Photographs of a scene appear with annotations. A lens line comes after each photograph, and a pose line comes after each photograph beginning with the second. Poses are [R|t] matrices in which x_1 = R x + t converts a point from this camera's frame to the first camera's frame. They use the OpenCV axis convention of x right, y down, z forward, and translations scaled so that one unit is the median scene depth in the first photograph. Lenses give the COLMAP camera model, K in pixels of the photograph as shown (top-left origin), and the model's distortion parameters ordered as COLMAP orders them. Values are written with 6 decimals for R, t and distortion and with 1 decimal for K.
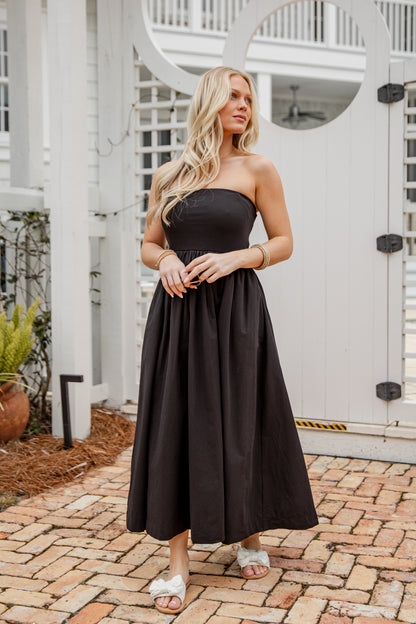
lens RADIAL K [[1192.4, 0, 215.3], [0, 1192.4, 301.1], [0, 0, 1]] dist [0.056436, 0.000000]
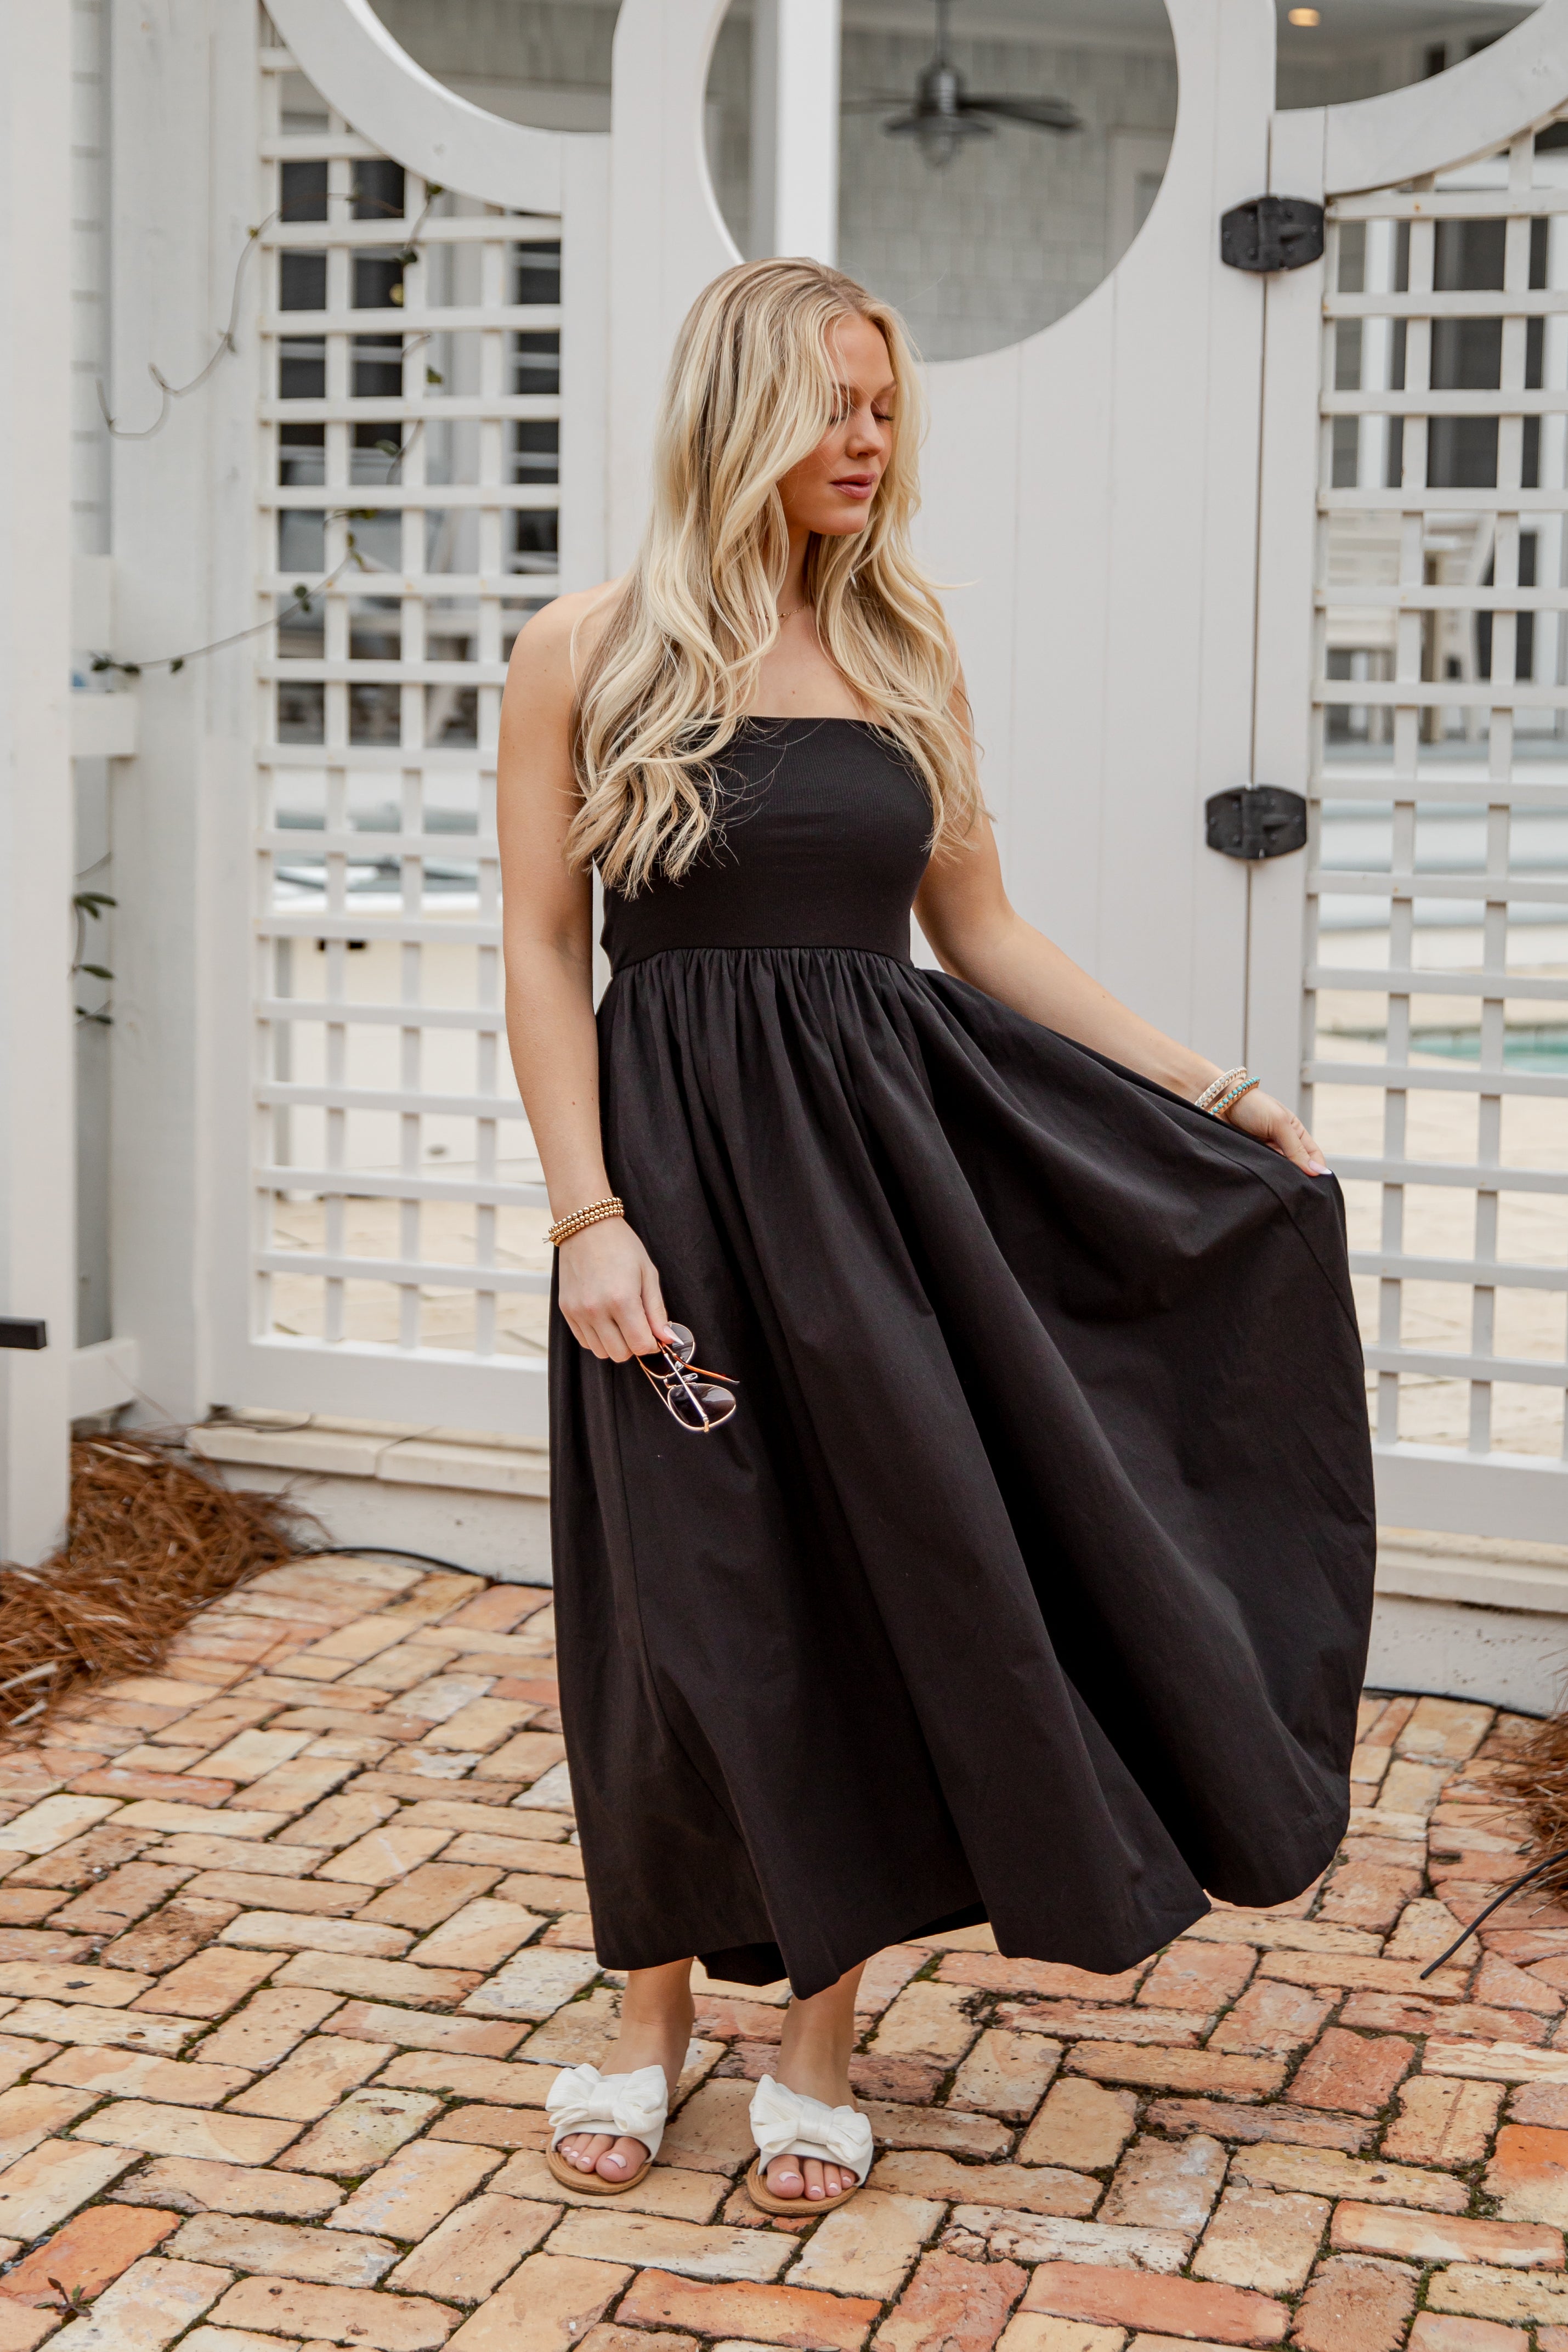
lens RADIAL K [[6054.5, 0, 761.0], [0, 6054.5, 961.0], [0, 0, 1]] dist [0.117300, 0.000000]
pose [[0.999488, 0.016692, 0.027310, 0.005477], [-0.017830, 0.998960, 0.041954, -0.075371], [-0.026581, -0.042420, 0.998746, -0.309578]]
